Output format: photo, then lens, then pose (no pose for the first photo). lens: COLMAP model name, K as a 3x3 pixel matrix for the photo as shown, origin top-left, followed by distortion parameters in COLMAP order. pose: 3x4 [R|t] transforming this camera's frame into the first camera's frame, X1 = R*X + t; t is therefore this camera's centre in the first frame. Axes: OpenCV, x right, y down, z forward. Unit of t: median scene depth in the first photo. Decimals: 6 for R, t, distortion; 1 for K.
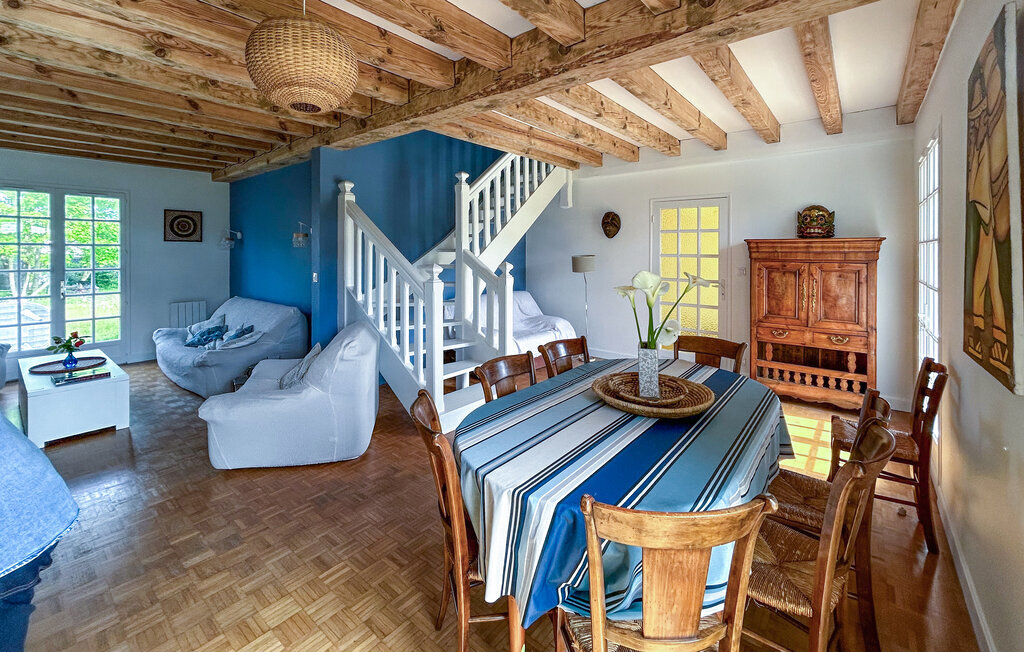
lens RADIAL K [[436.0, 0, 512.0], [0, 436.0, 326.0], [0, 0, 1]] dist [0.003350, 0.000373]
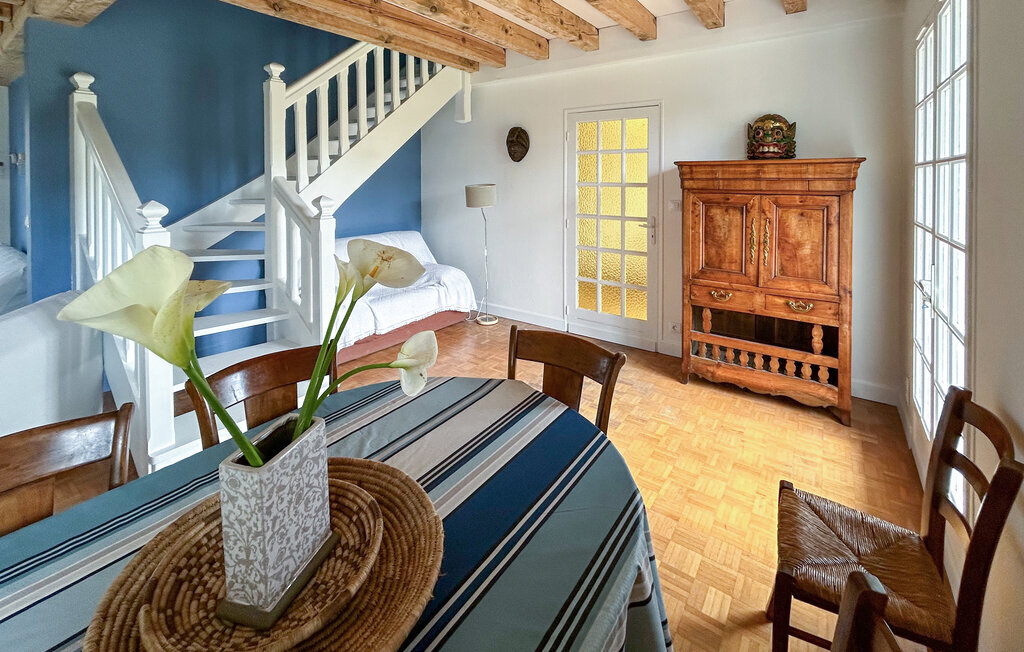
lens RADIAL K [[453.2, 0, 510.8], [0, 453.2, 269.7], [0, 0, 1]] dist [-0.002620, -0.000056]
pose [[0.997920, -0.016292, 0.062370, 0.223640], [0.014651, 0.999537, 0.026674, -0.047494], [-0.062776, -0.025704, 0.997697, 0.284678]]
